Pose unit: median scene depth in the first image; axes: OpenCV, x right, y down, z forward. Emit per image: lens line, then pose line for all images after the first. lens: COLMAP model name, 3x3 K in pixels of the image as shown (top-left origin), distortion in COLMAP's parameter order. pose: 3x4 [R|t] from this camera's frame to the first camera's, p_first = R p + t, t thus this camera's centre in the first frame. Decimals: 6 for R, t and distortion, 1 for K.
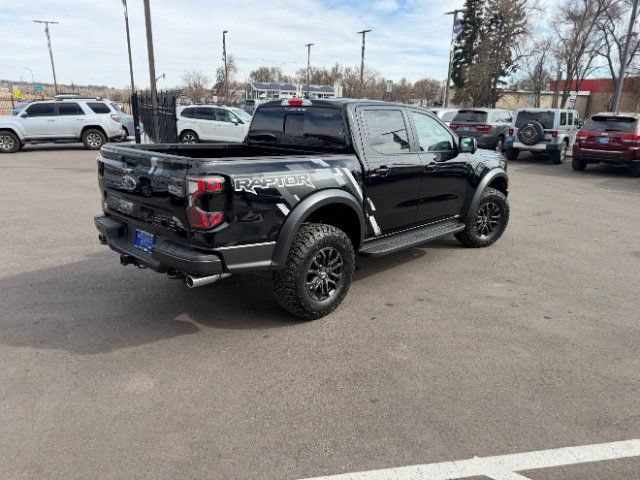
lens RADIAL K [[450.0, 0, 318.1], [0, 450.0, 244.4], [0, 0, 1]] dist [0.027300, -0.034271]
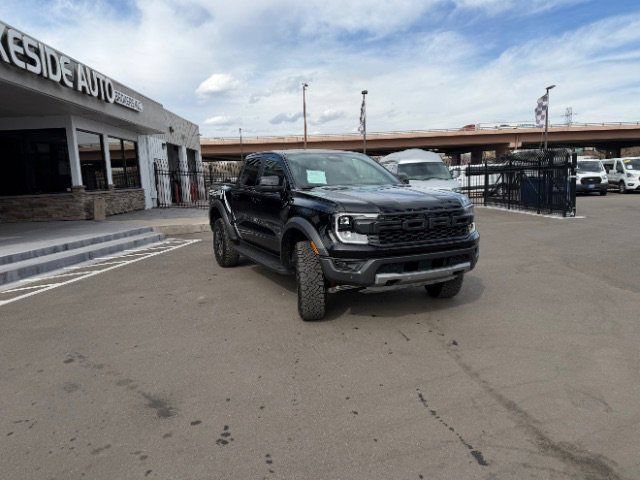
lens RADIAL K [[450.0, 0, 318.1], [0, 450.0, 240.4], [0, 0, 1]] dist [0.027300, -0.034271]
pose [[-0.331324, 0.119401, -0.935932, 0.712965], [-0.247055, 0.946372, 0.208191, -0.191945], [0.910598, 0.300205, -0.284057, 0.811546]]
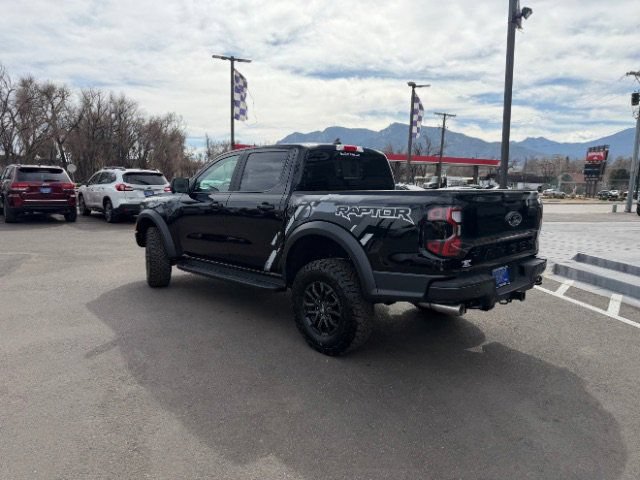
lens RADIAL K [[450.0, 0, 316.8], [0, 450.0, 245.2], [0, 0, 1]] dist [0.027300, -0.034271]
pose [[0.032641, -0.157244, 0.987020, -0.547495], [0.269489, 0.952356, 0.142810, -0.131059], [-0.962450, 0.261329, 0.073462, 0.513882]]
